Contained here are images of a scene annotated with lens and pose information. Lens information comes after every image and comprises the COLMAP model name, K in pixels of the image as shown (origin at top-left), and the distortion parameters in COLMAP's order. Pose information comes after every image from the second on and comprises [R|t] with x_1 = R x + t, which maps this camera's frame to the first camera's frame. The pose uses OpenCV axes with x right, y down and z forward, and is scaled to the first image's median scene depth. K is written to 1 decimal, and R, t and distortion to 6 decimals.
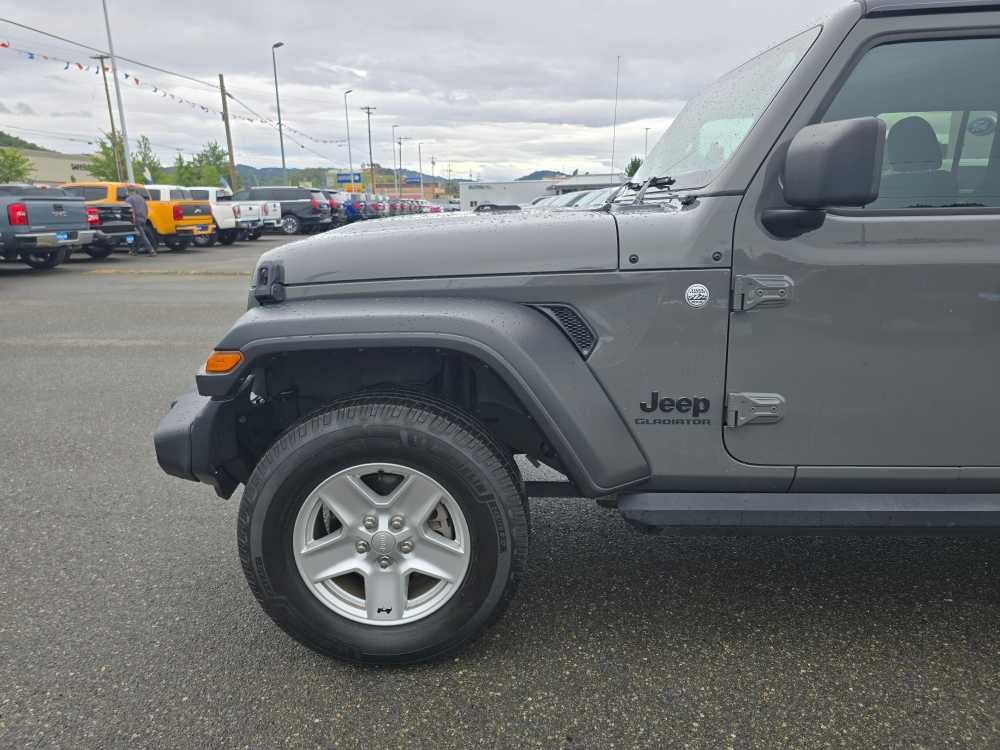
lens RADIAL K [[673.9, 0, 505.9], [0, 673.9, 372.0], [0, 0, 1]] dist [0.038810, -0.026809]
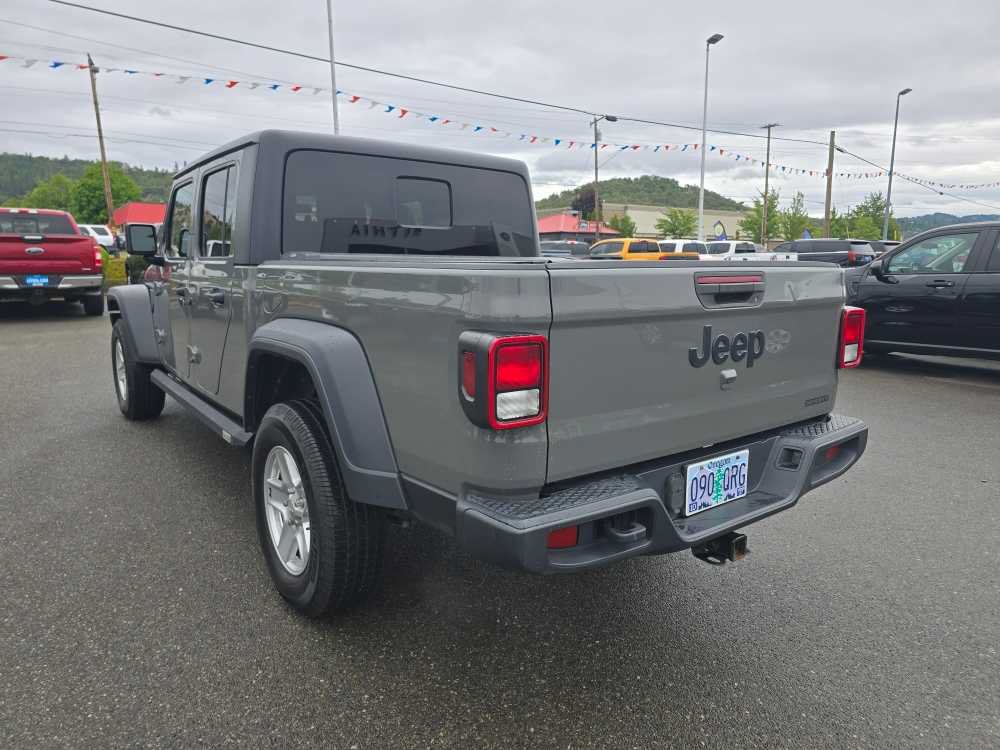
lens RADIAL K [[673.9, 0, 500.6], [0, 673.9, 376.4], [0, 0, 1]] dist [0.038810, -0.026809]
pose [[0.602788, 0.154883, -0.782725, 3.060839], [-0.205822, 0.977963, 0.035009, -0.192166], [0.770898, 0.139999, 0.621382, 0.680156]]
